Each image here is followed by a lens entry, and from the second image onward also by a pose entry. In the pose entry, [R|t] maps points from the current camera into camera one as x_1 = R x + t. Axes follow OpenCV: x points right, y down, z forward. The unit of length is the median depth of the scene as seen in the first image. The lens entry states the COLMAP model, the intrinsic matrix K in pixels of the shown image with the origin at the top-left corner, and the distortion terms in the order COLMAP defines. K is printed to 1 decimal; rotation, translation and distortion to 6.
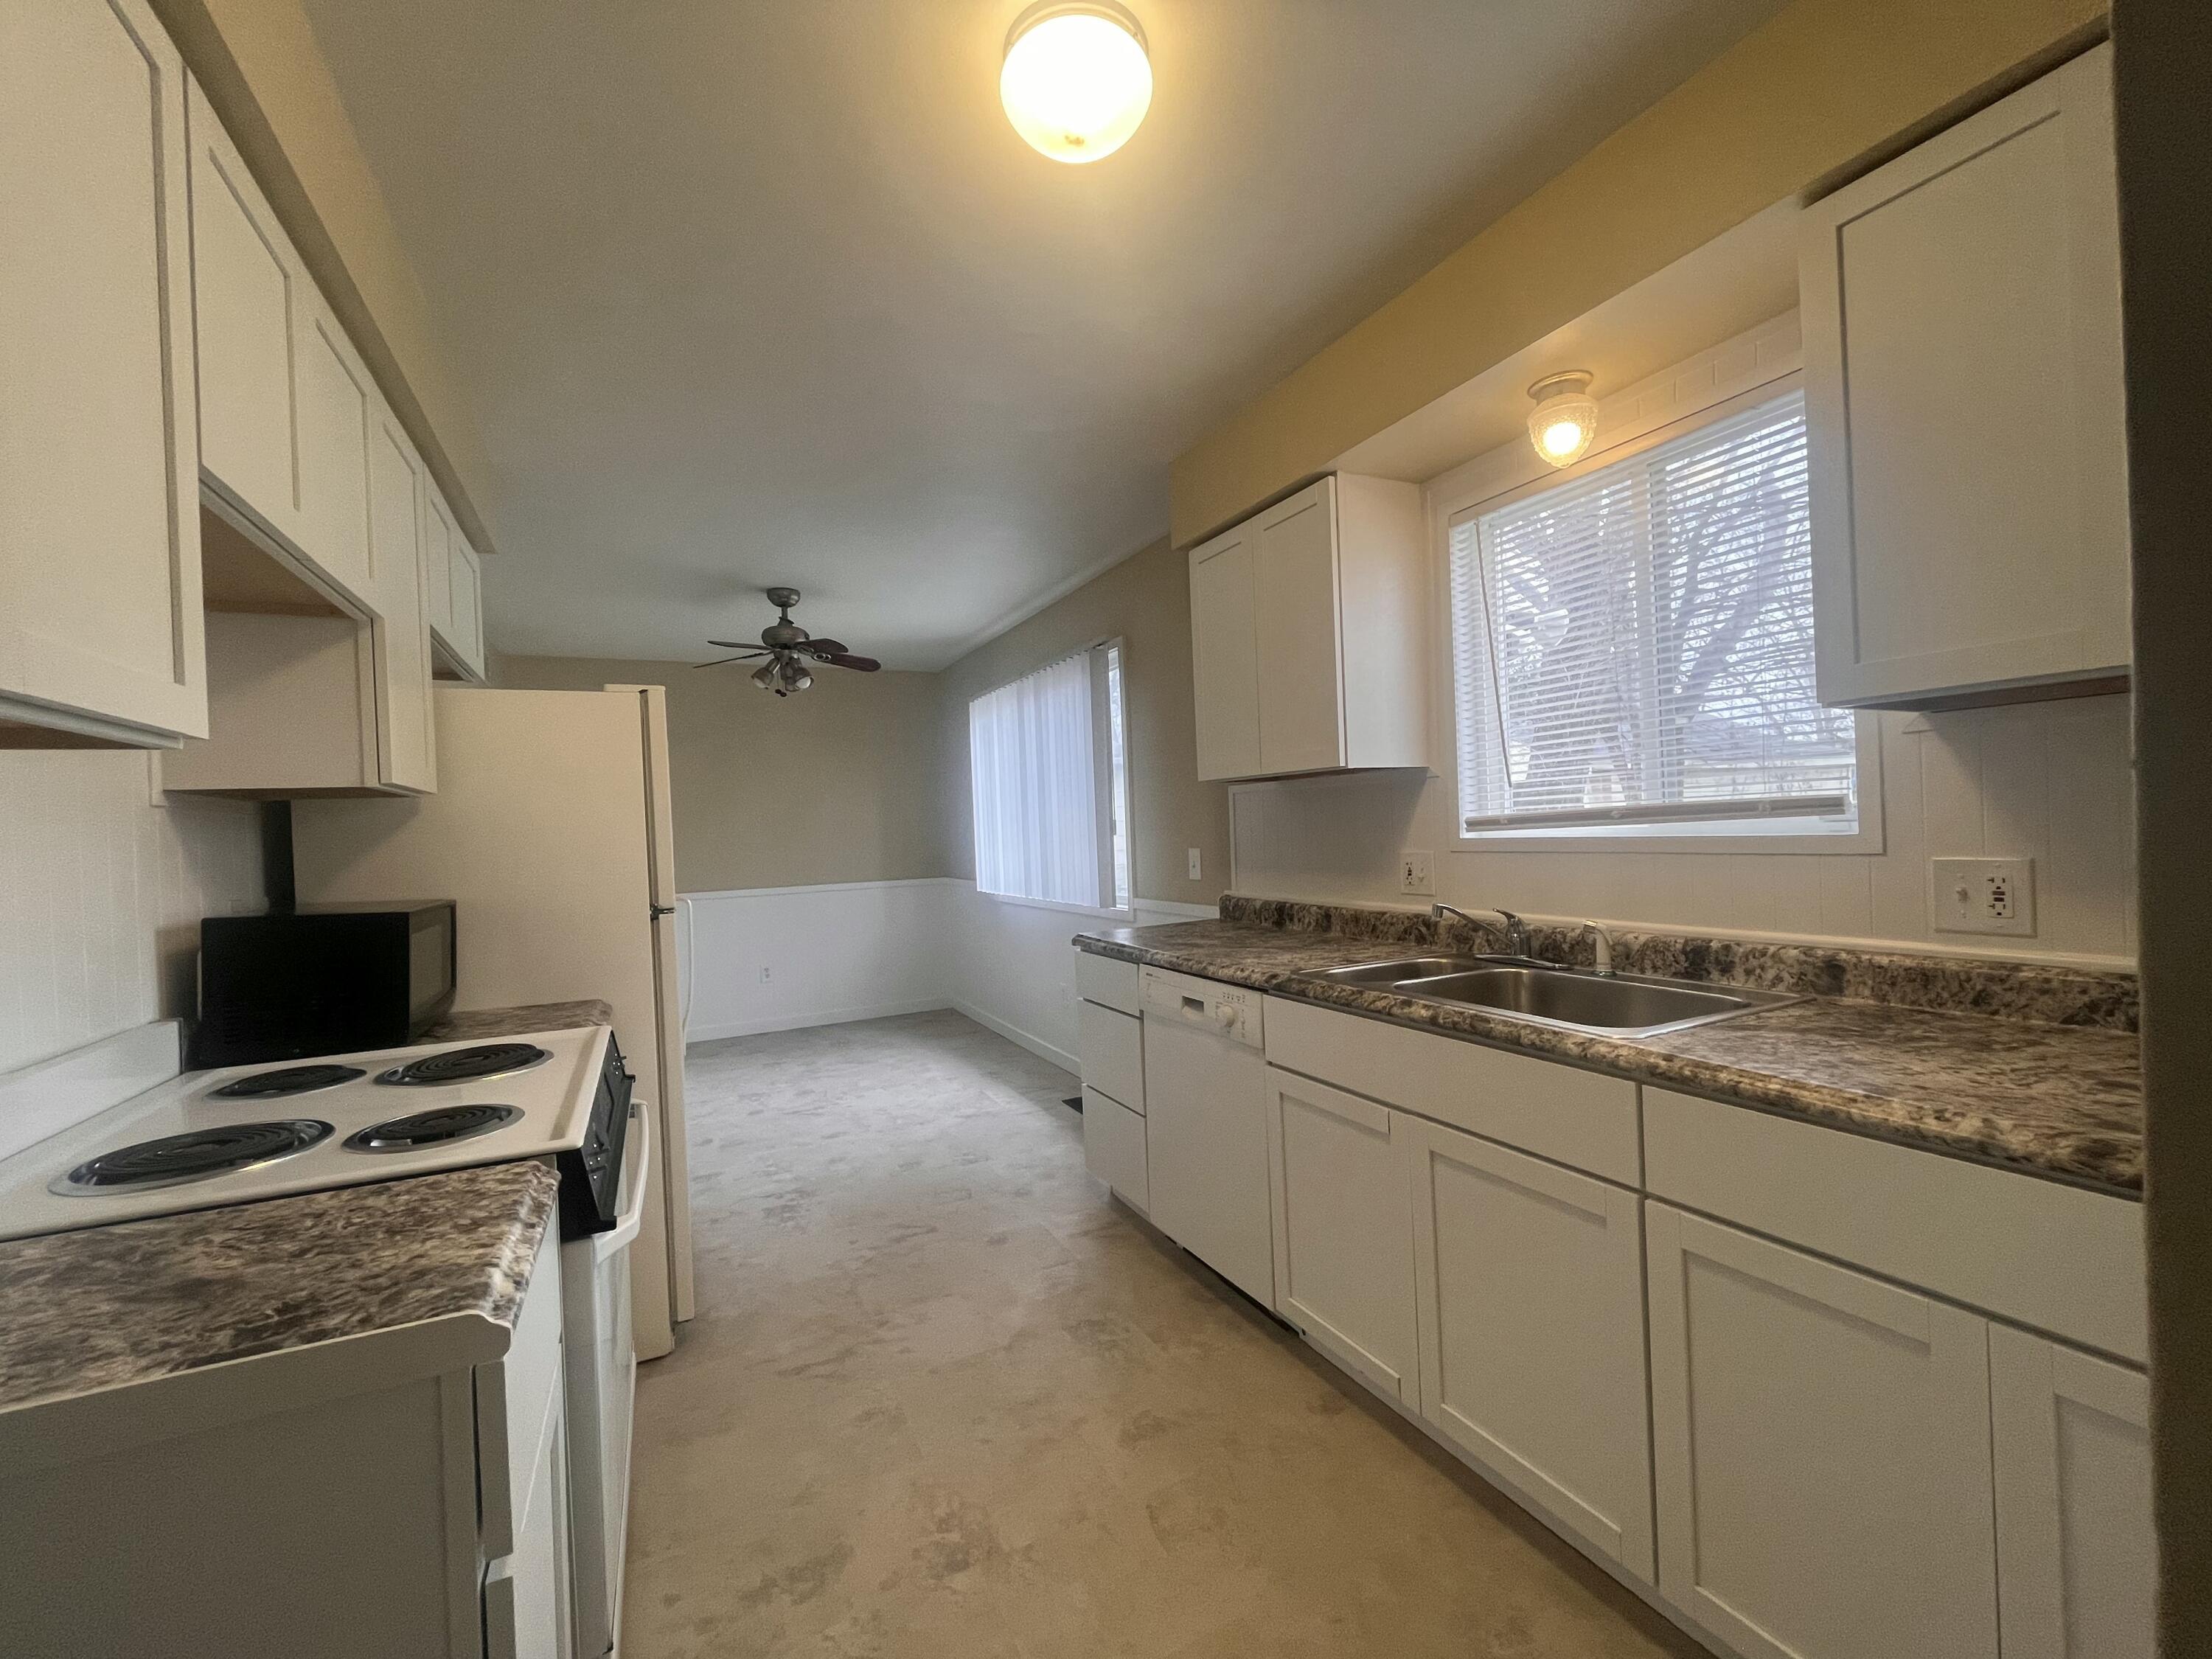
lens RADIAL K [[908.4, 0, 1110.1], [0, 908.4, 827.8], [0, 0, 1]] dist [-0.001185, -0.000042]
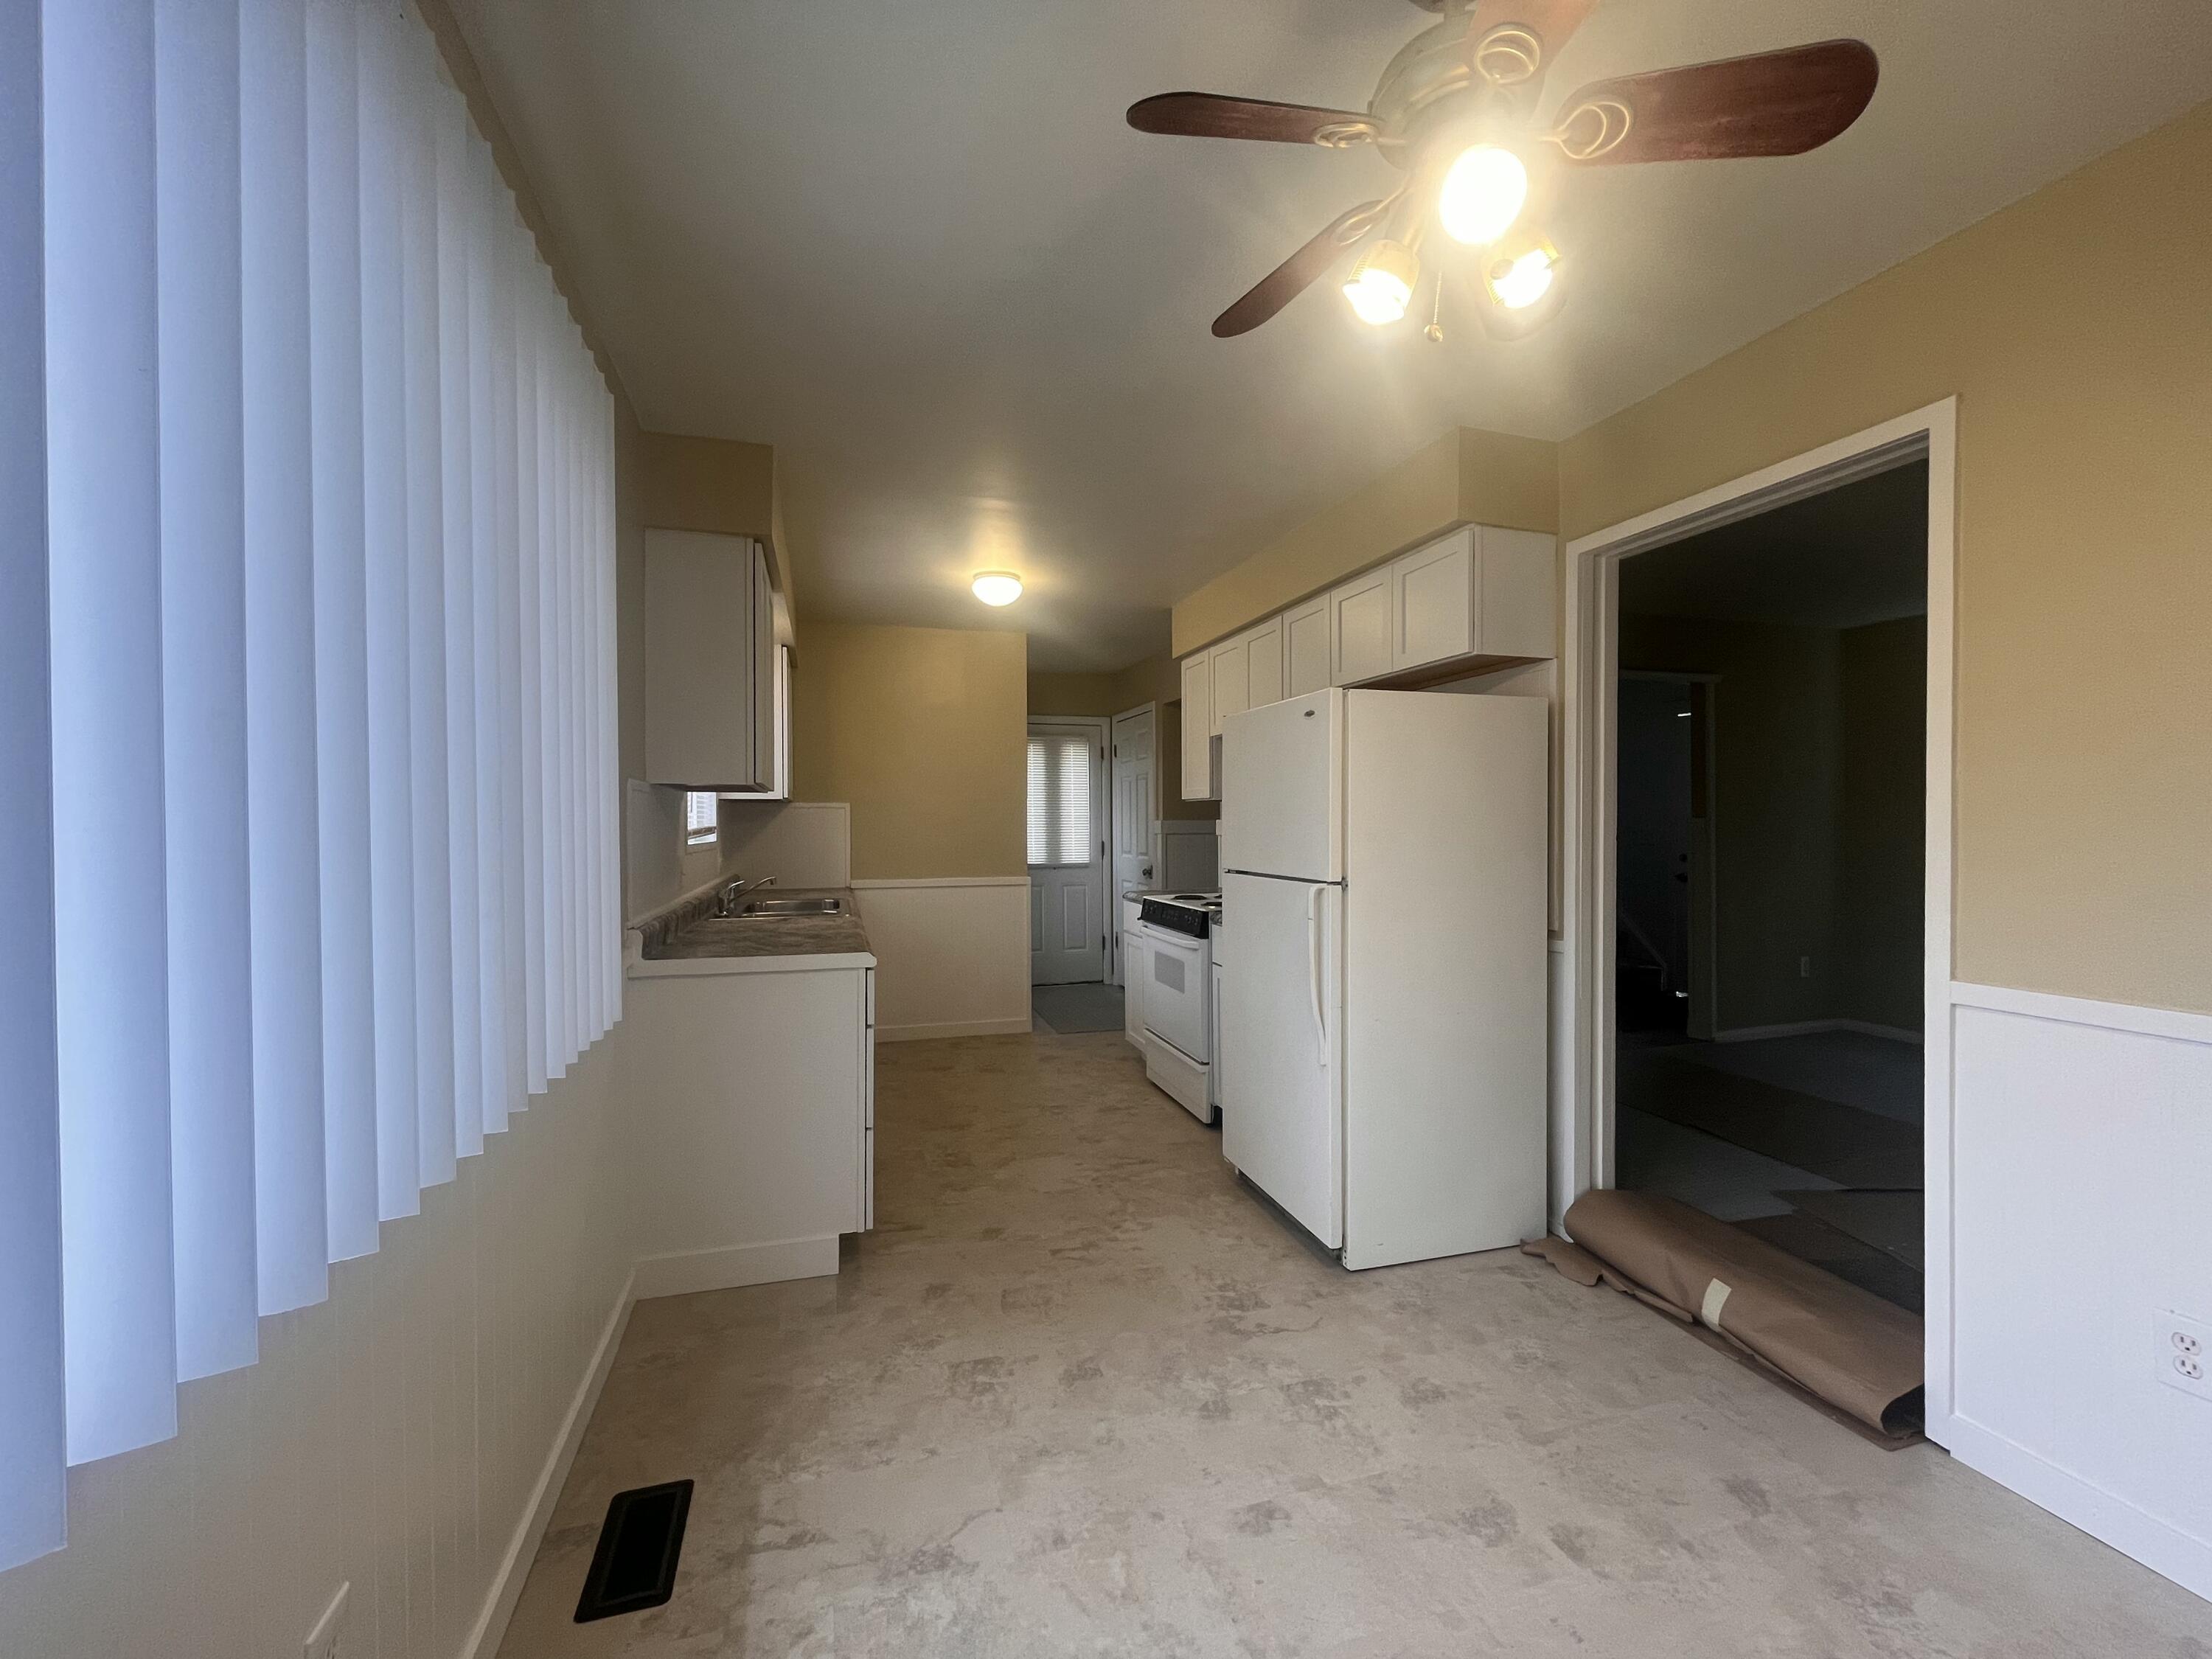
lens RADIAL K [[908.4, 0, 1106.3], [0, 908.4, 832.1], [0, 0, 1]] dist [-0.001185, -0.000042]
pose [[-0.984392, 0.041827, 0.170945, -0.383464], [0.042877, 0.999077, 0.002452, 0.013385], [-0.170685, 0.009743, -0.985278, 1.719520]]
